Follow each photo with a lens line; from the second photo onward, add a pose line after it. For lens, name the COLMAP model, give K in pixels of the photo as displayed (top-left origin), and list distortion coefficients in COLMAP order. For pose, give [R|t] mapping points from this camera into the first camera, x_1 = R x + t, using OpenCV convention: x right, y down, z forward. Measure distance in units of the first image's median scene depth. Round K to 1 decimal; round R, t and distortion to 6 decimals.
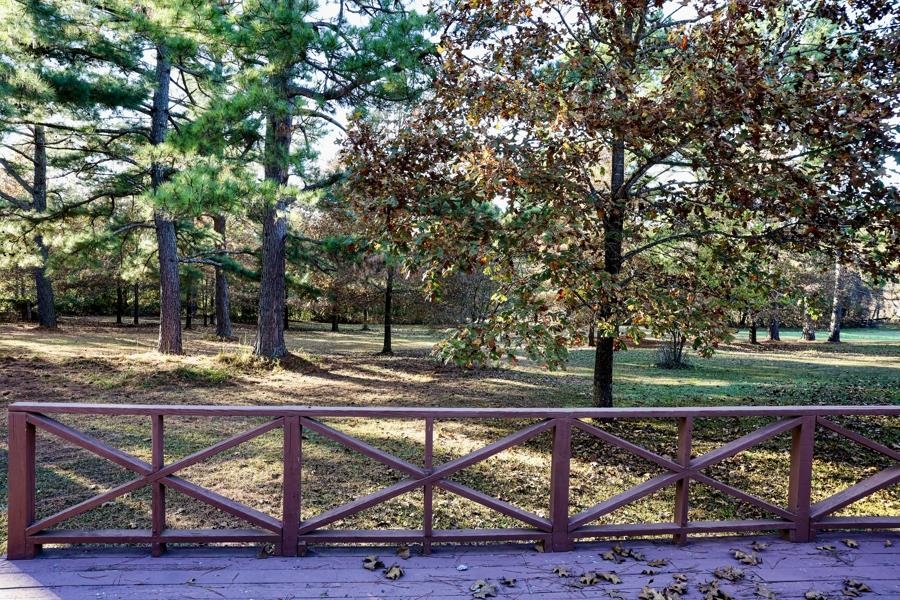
lens RADIAL K [[613.9, 0, 450.5], [0, 613.9, 309.1], [0, 0, 1]] dist [-0.113873, 0.090409]
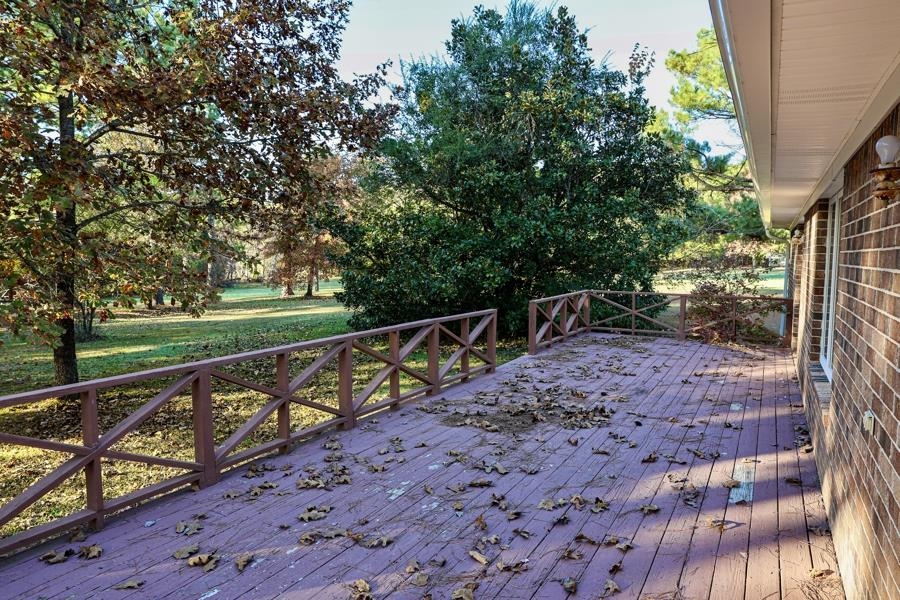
lens RADIAL K [[613.9, 0, 450.5], [0, 613.9, 309.1], [0, 0, 1]] dist [-0.113873, 0.090409]
pose [[0.547339, -0.095098, 0.831490, -0.251847], [0.050022, 0.995464, 0.080924, -0.000771], [-0.835415, -0.002700, 0.549614, -0.004130]]
